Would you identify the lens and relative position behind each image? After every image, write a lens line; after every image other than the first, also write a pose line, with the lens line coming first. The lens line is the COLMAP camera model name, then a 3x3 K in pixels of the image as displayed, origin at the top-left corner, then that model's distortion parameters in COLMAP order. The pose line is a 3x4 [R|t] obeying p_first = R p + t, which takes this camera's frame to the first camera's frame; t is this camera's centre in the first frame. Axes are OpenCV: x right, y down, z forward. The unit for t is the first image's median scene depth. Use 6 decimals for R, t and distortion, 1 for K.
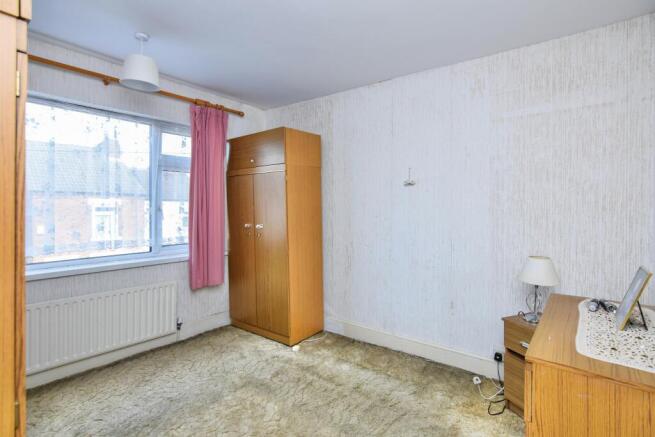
lens RADIAL K [[323.3, 0, 325.2], [0, 323.3, 206.1], [0, 0, 1]] dist [-0.001297, 0.000209]
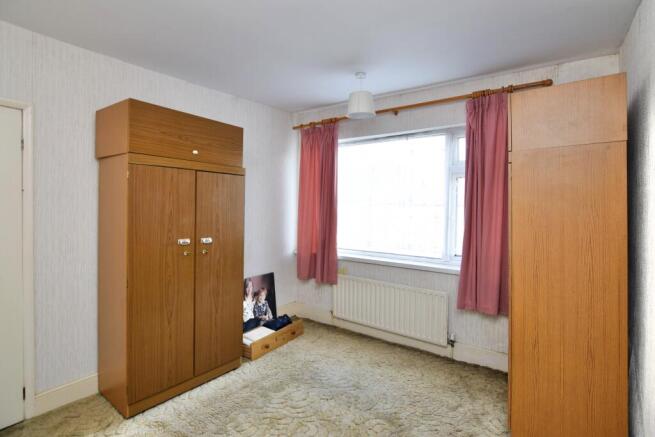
lens RADIAL K [[323.3, 0, 325.2], [0, 323.3, 206.1], [0, 0, 1]] dist [-0.001297, 0.000209]
pose [[0.061677, 0.000161, -0.998096, 0.487769], [-0.006339, 0.999980, -0.000230, -0.024765], [0.998076, 0.006341, 0.061677, 0.601234]]
